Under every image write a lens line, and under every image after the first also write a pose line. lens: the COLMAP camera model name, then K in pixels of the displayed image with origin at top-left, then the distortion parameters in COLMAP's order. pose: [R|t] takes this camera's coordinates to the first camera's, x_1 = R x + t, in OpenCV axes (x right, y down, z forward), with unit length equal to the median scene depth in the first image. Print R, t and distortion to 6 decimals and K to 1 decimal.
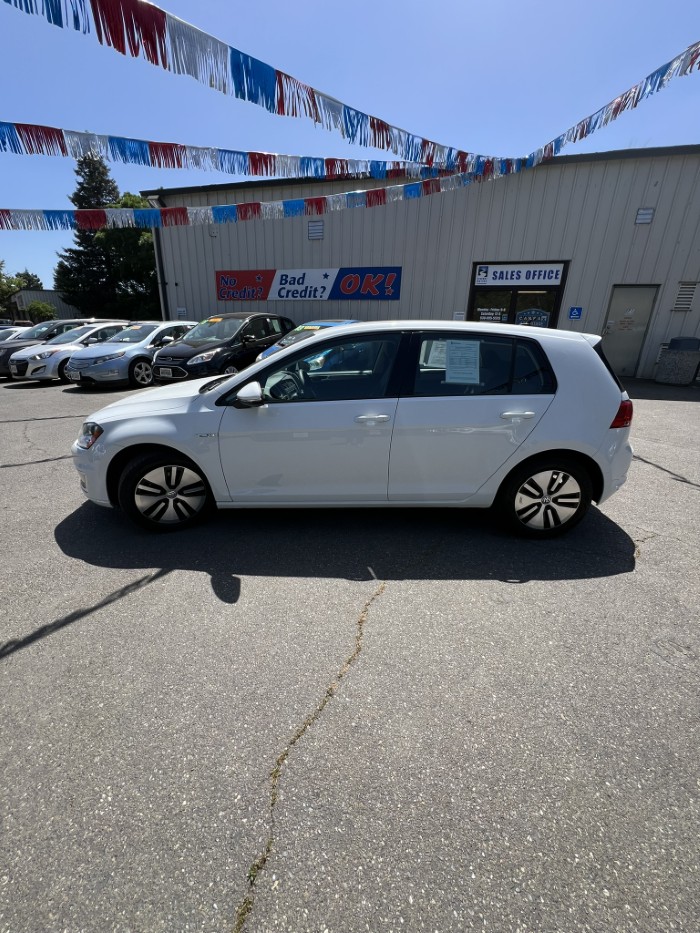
lens RADIAL K [[371.4, 0, 350.4], [0, 371.4, 467.6], [0, 0, 1]] dist [-0.002856, 0.000035]
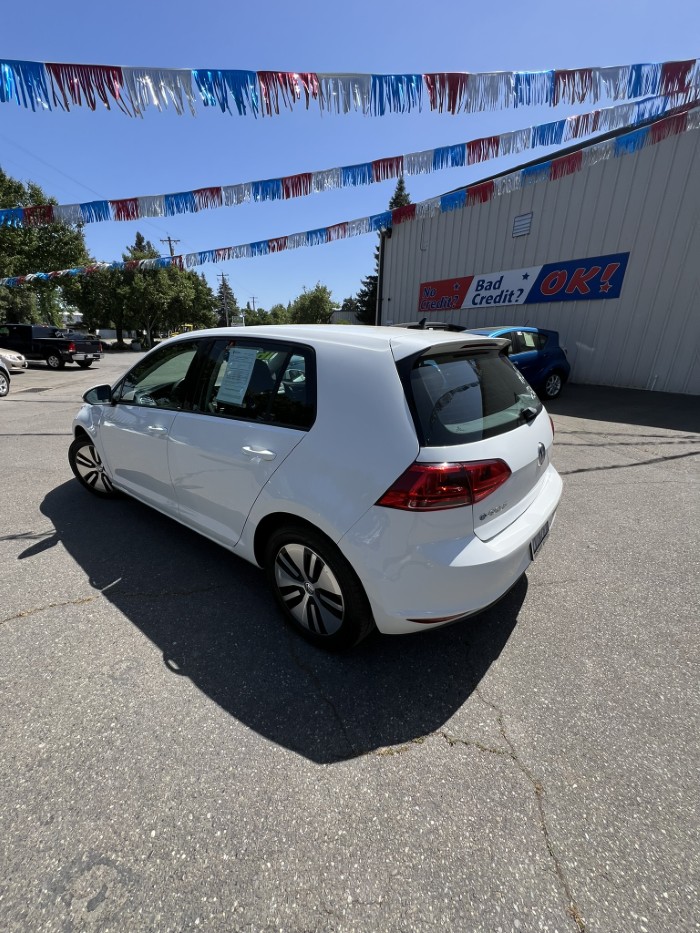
lens RADIAL K [[372.5, 0, 349.4], [0, 372.5, 467.5], [0, 0, 1]] dist [-0.003180, 0.000701]
pose [[0.776936, 0.193922, -0.598970, 0.242982], [-0.209841, 0.976743, 0.044040, -0.043320], [0.593580, 0.091472, 0.799559, 0.126807]]
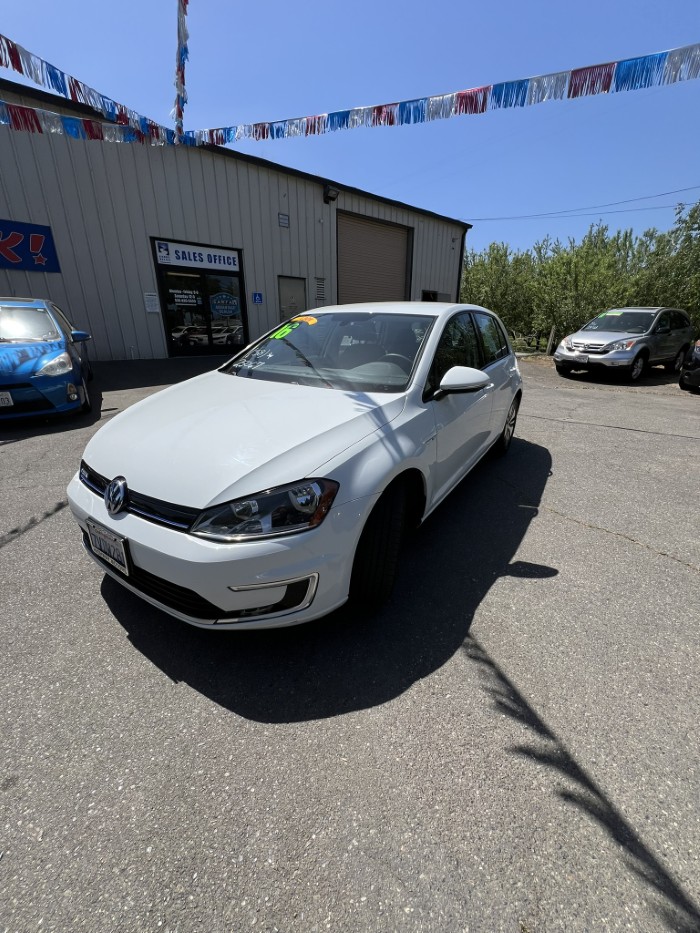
lens RADIAL K [[372.5, 0, 349.4], [0, 372.5, 467.5], [0, 0, 1]] dist [-0.003180, 0.000701]
pose [[0.547644, -0.318097, 0.773886, -0.272794], [0.291647, 0.939480, 0.179777, -0.055114], [-0.784237, 0.127248, 0.607273, 0.156763]]
